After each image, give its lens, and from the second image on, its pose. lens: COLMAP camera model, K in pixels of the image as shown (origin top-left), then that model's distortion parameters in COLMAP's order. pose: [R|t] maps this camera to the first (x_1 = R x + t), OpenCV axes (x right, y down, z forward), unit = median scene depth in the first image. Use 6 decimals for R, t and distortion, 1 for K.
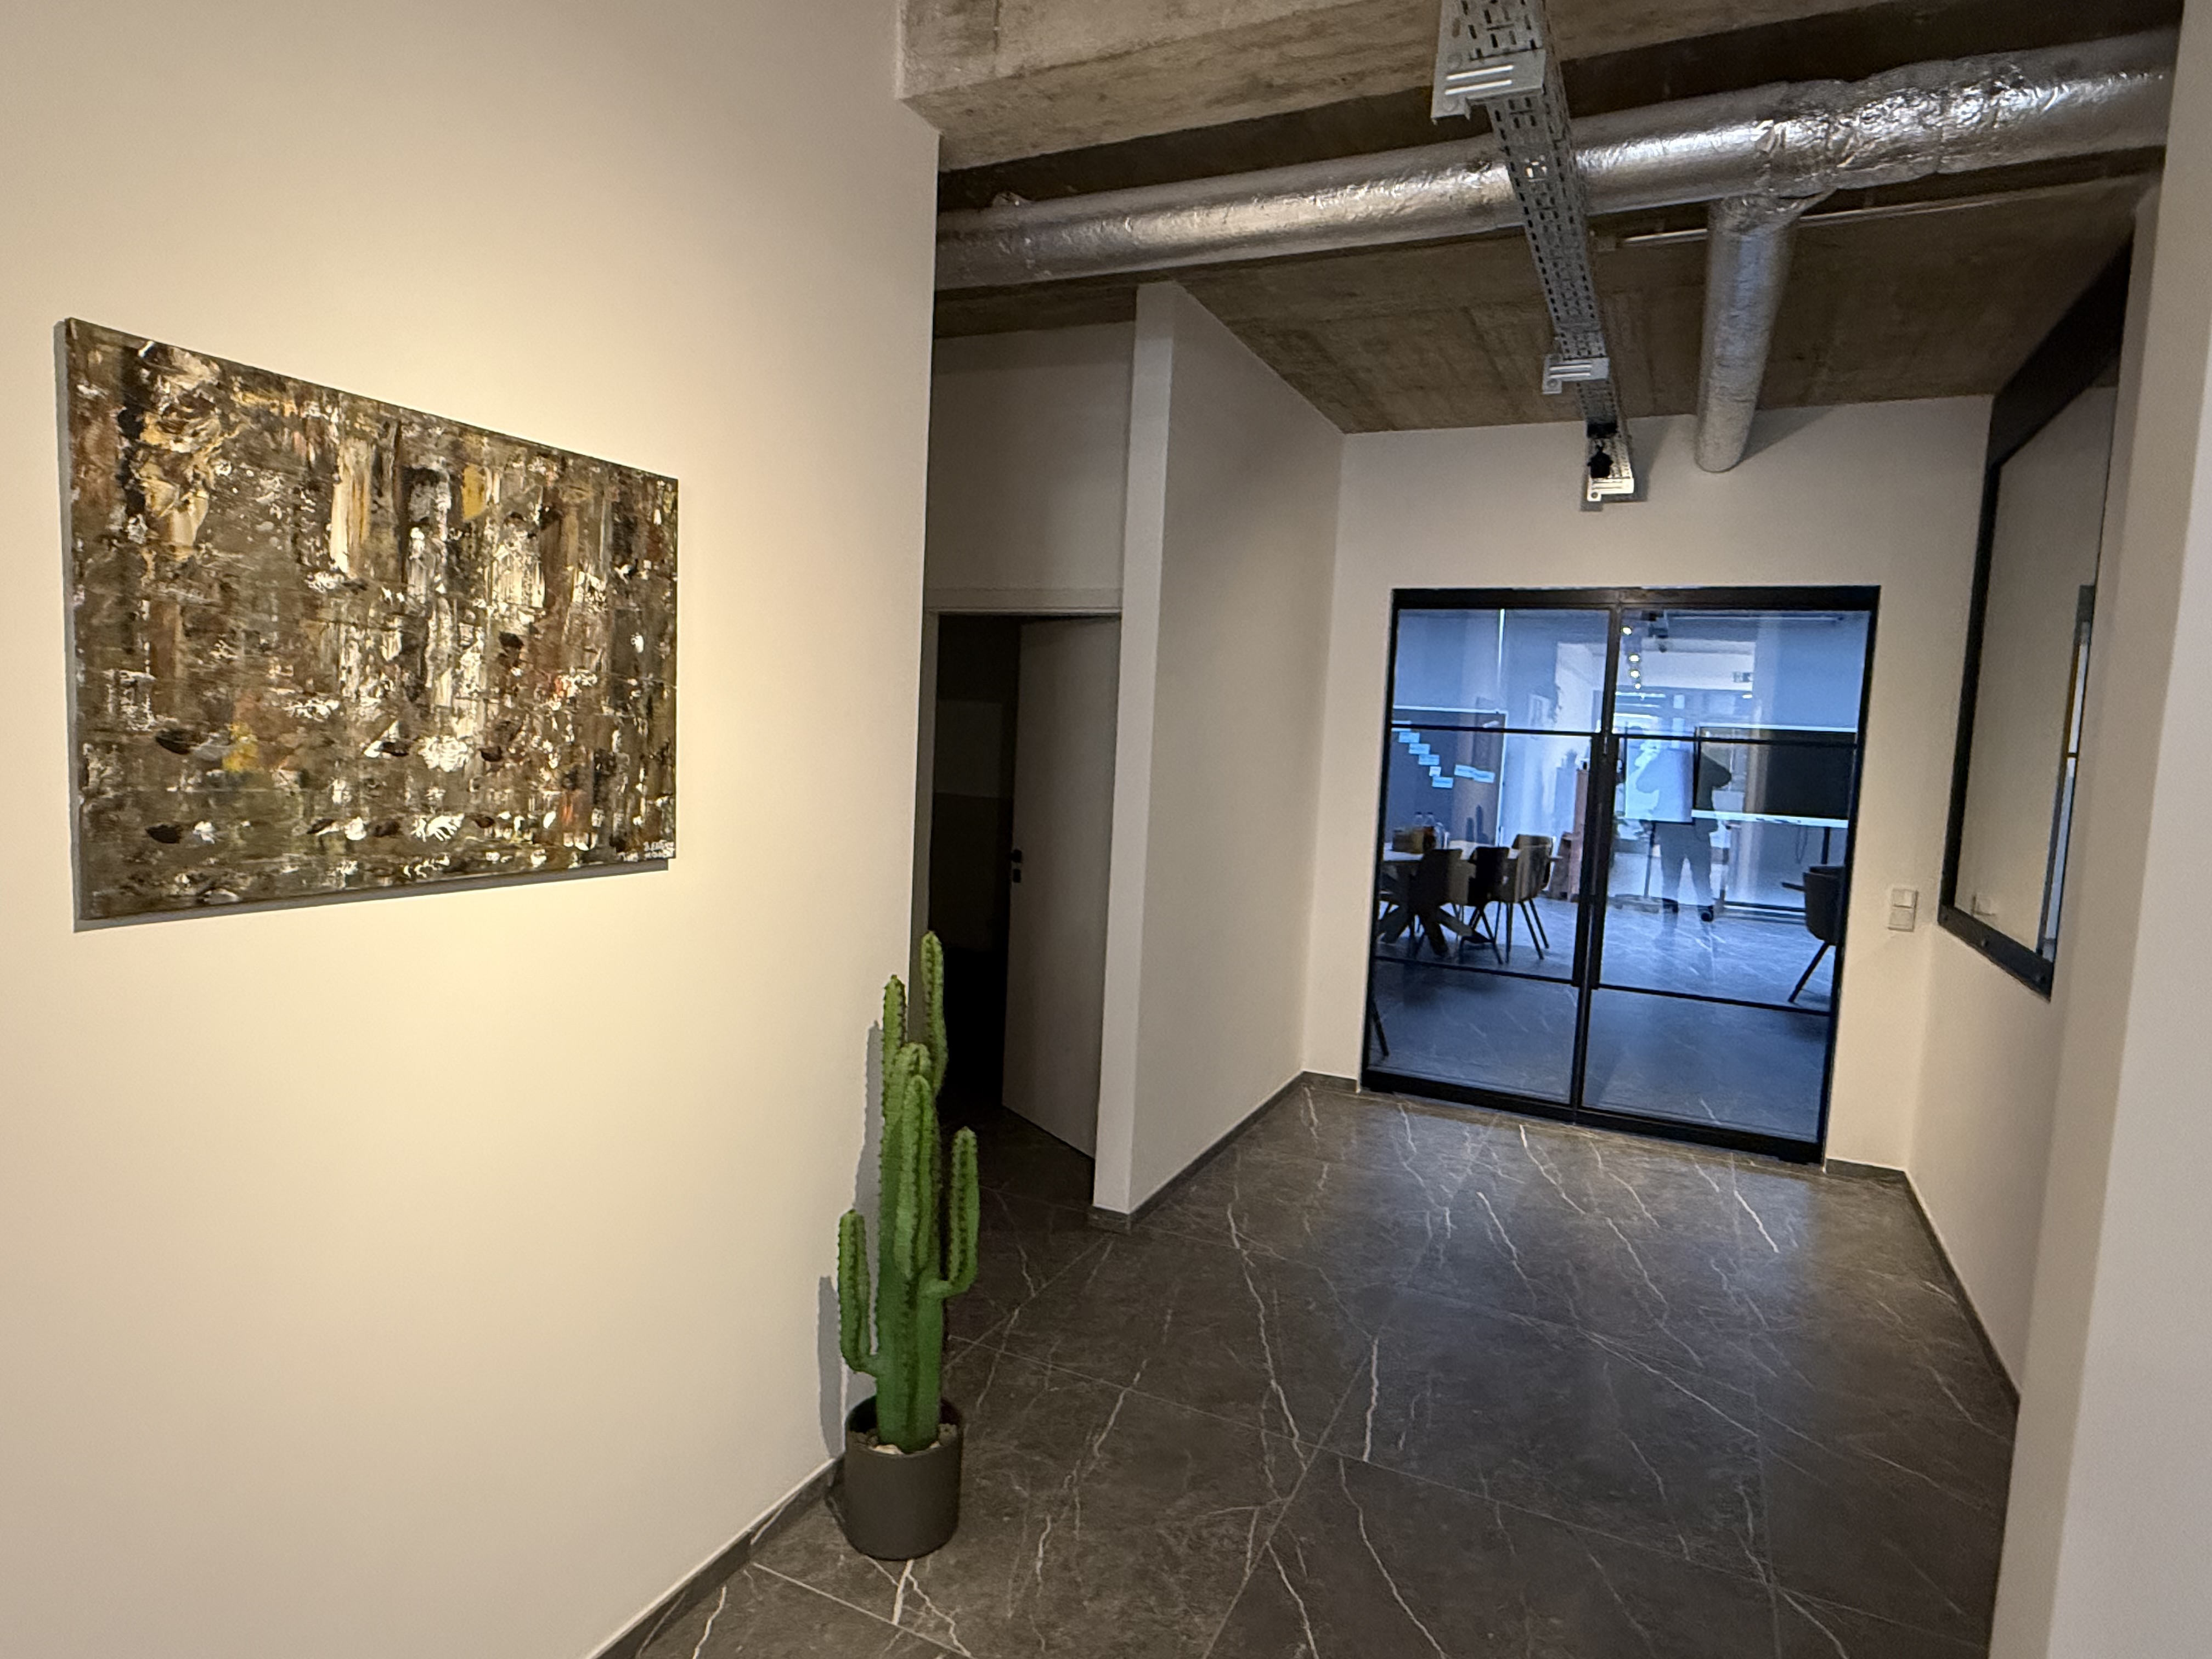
lens RADIAL K [[1258.5, 0, 1106.0], [0, 1258.5, 829.5], [0, 0, 1]] dist [0.092293, 0.000555]
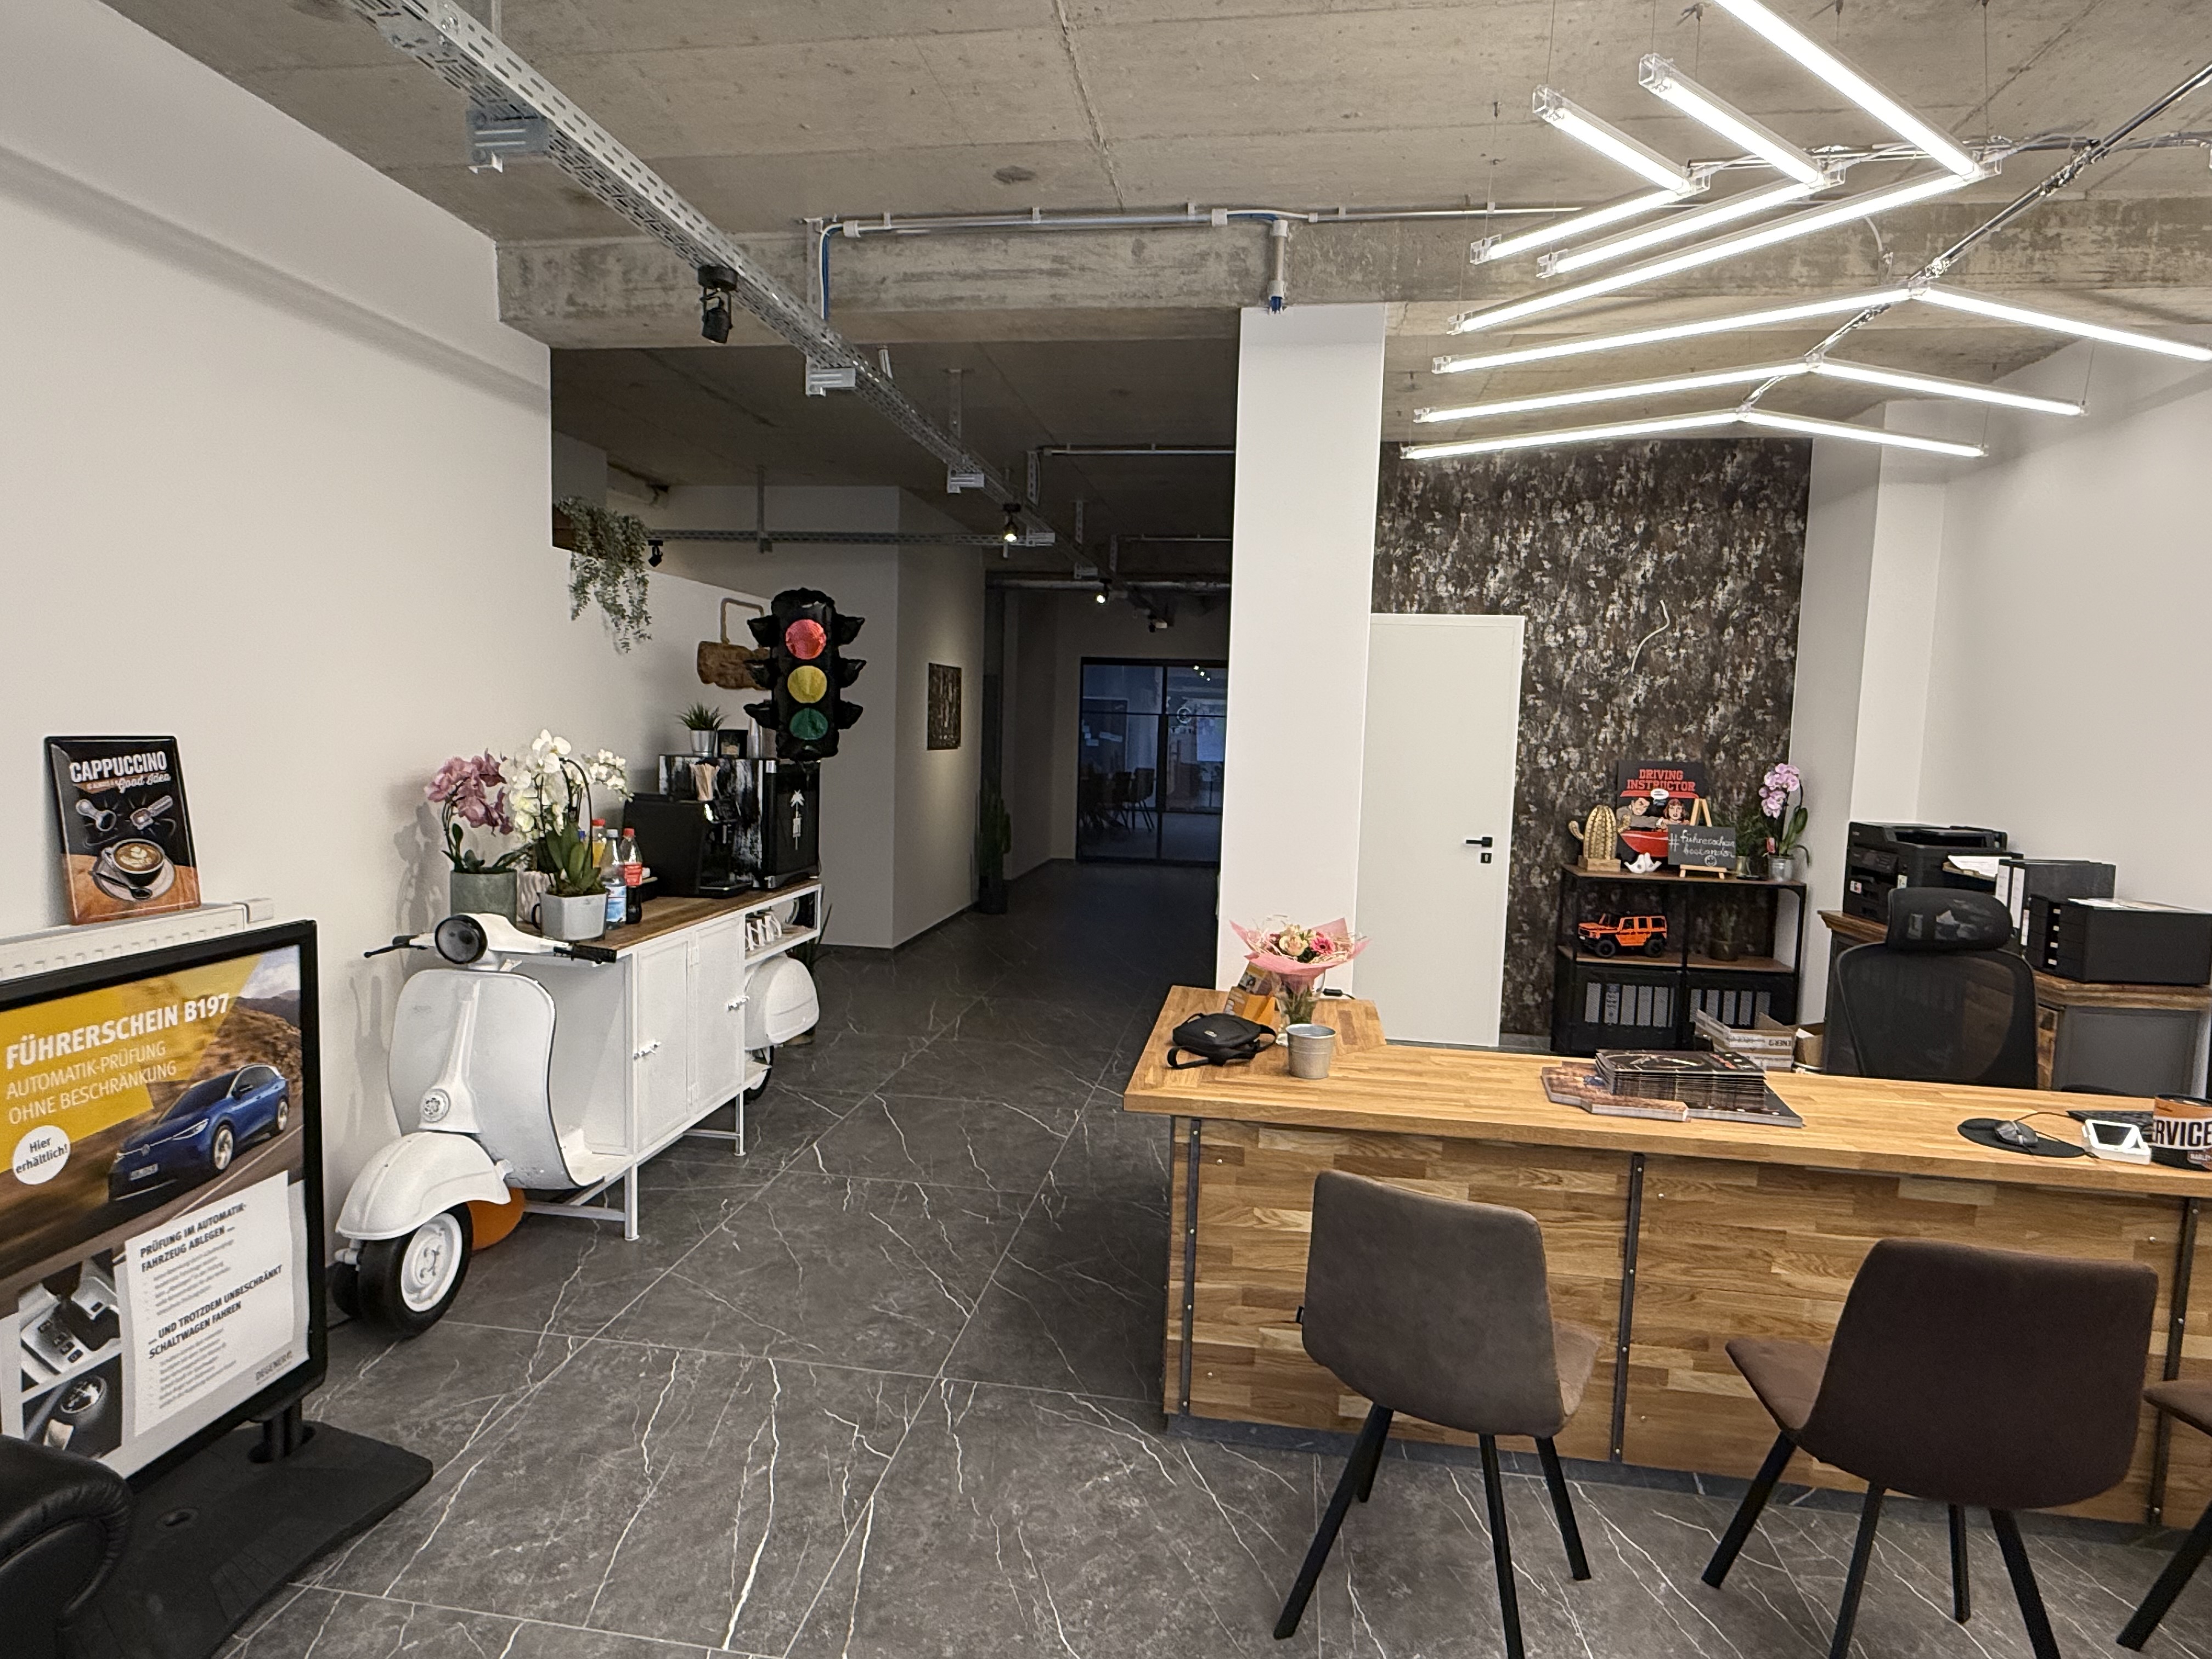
lens RADIAL K [[1218.0, 0, 1106.0], [0, 1218.0, 829.5], [0, 0, 1]] dist [0.001575, 0.002759]
pose [[0.959836, -0.040951, 0.277557, -0.314916], [0.034677, 0.999021, 0.027477, 0.063252], [-0.278410, -0.016748, 0.960316, -1.020370]]
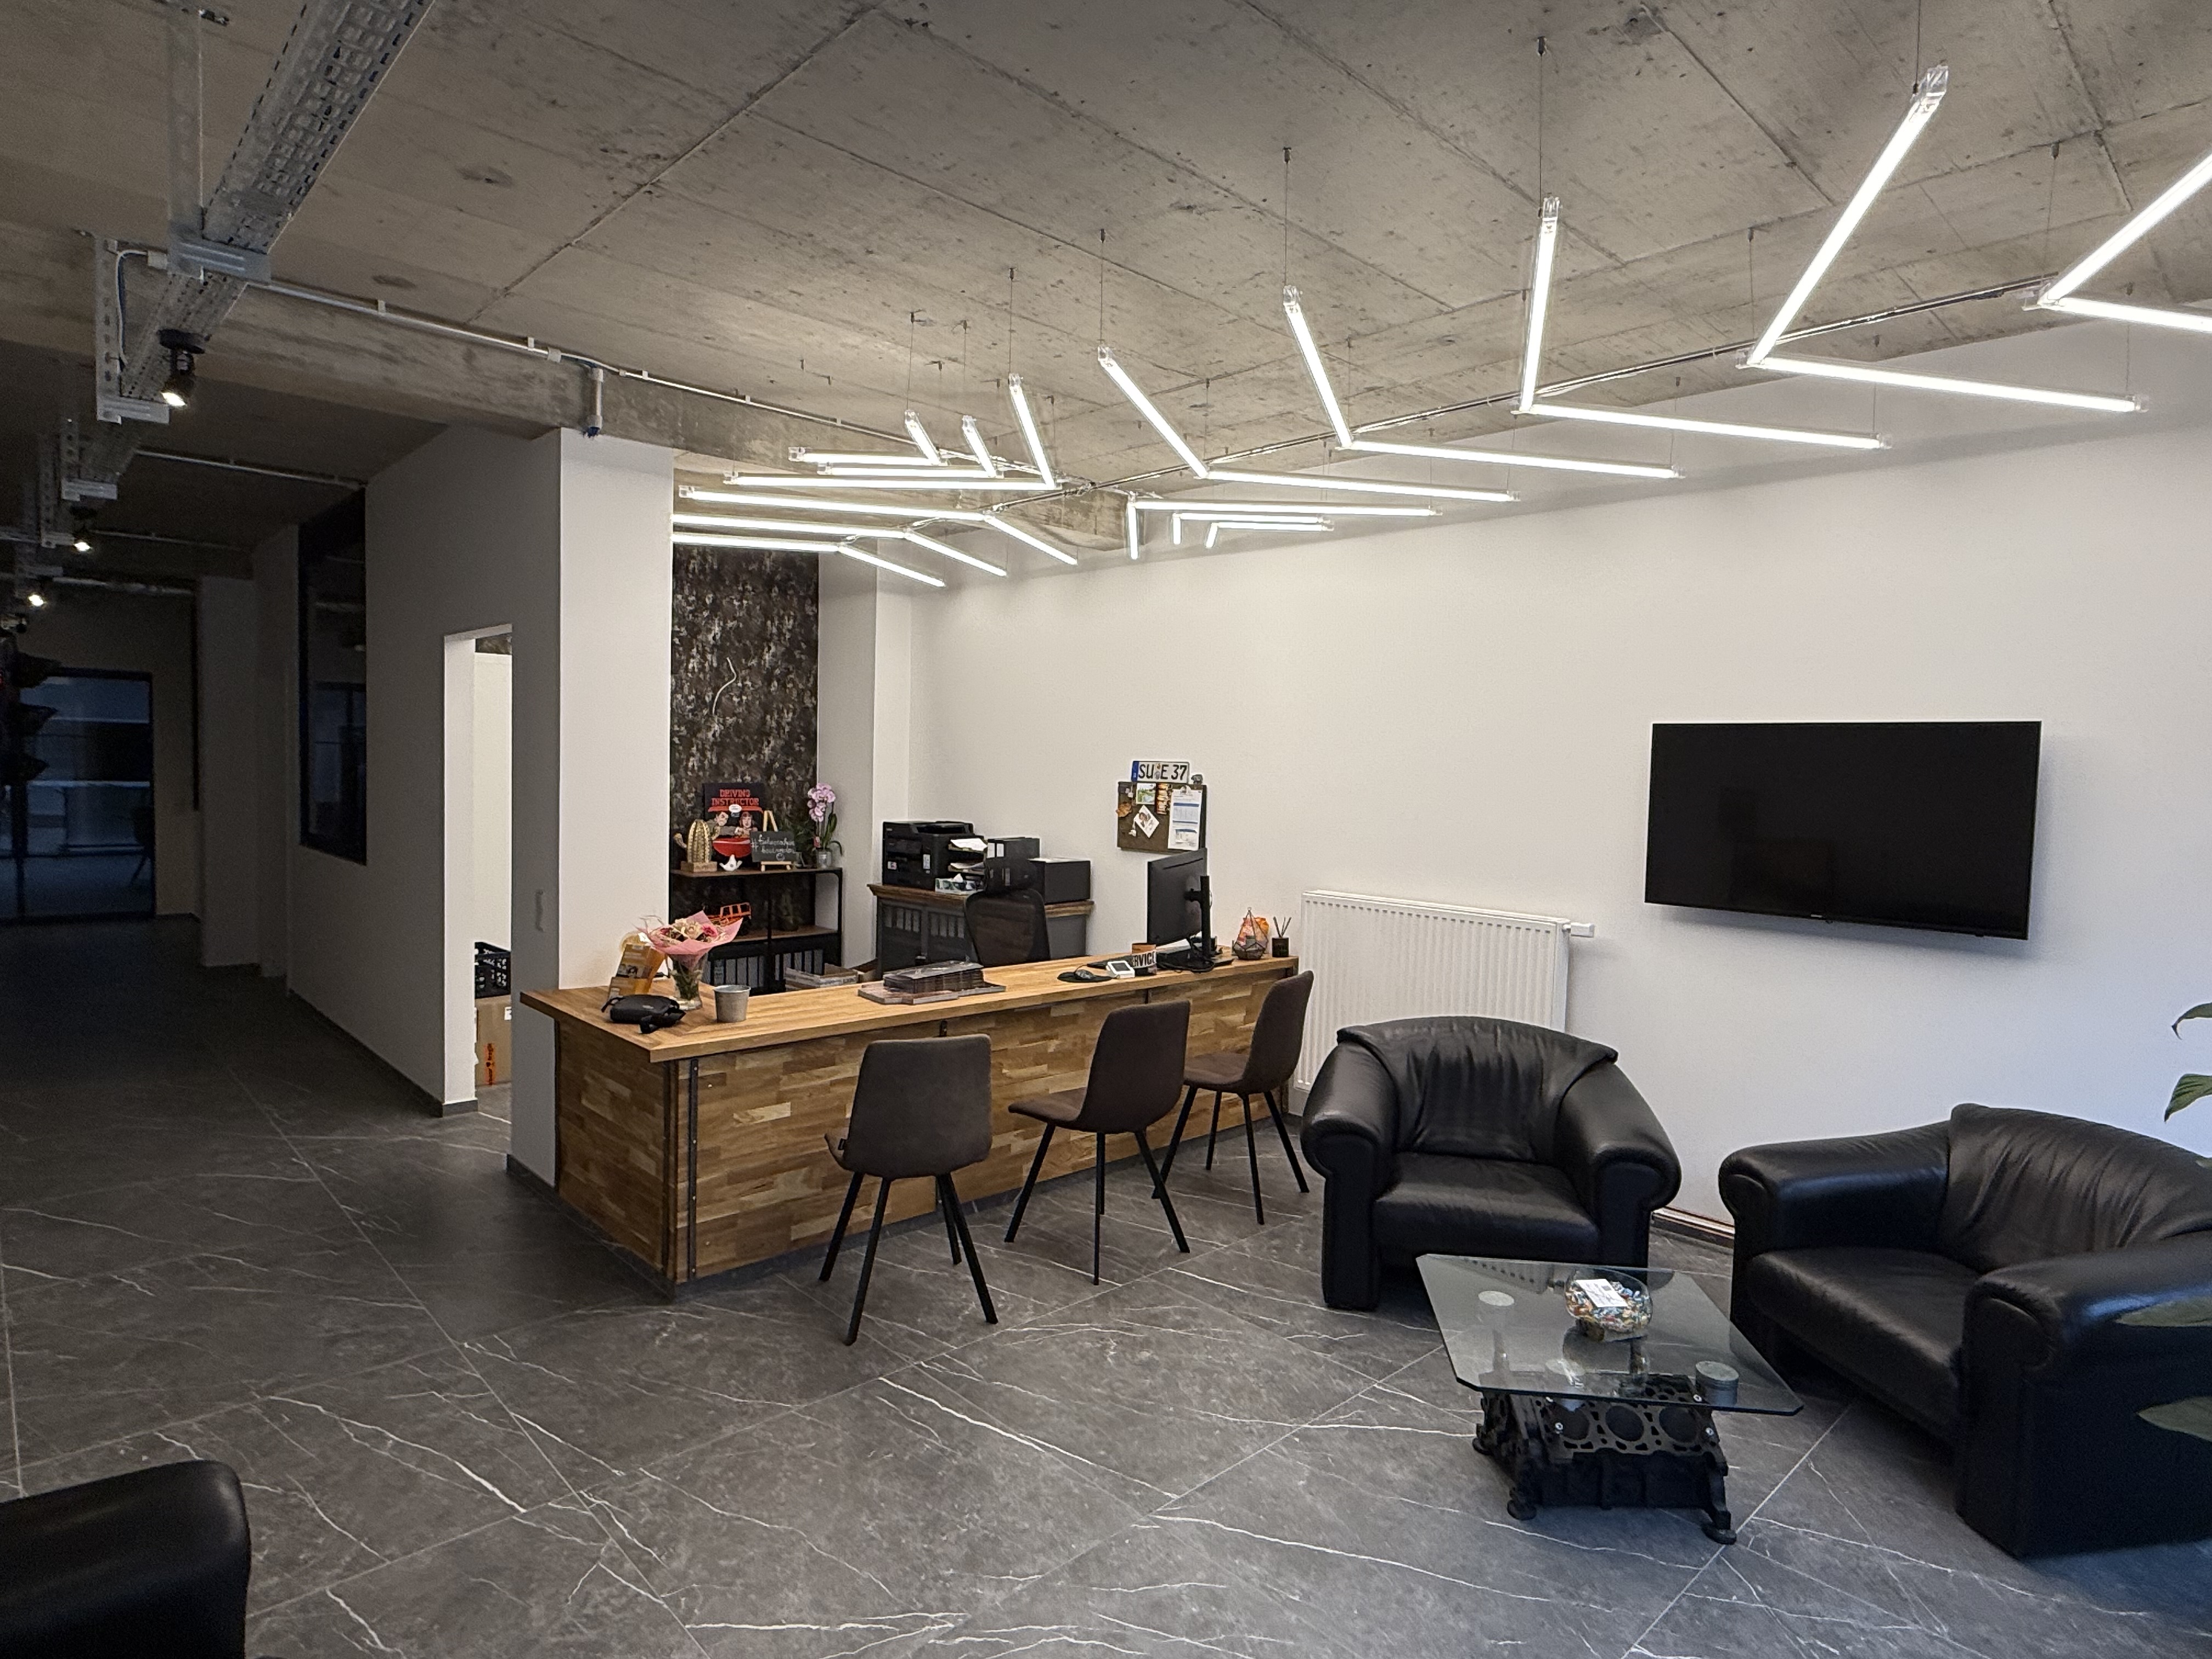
lens RADIAL K [[1218.0, 0, 1106.0], [0, 1218.0, 829.5], [0, 0, 1]] dist [0.001575, 0.002759]
pose [[0.374460, -0.084663, 0.923370, -0.595306], [0.064098, 0.995804, 0.065311, 0.043825], [-0.925025, 0.034730, 0.378315, -1.030049]]
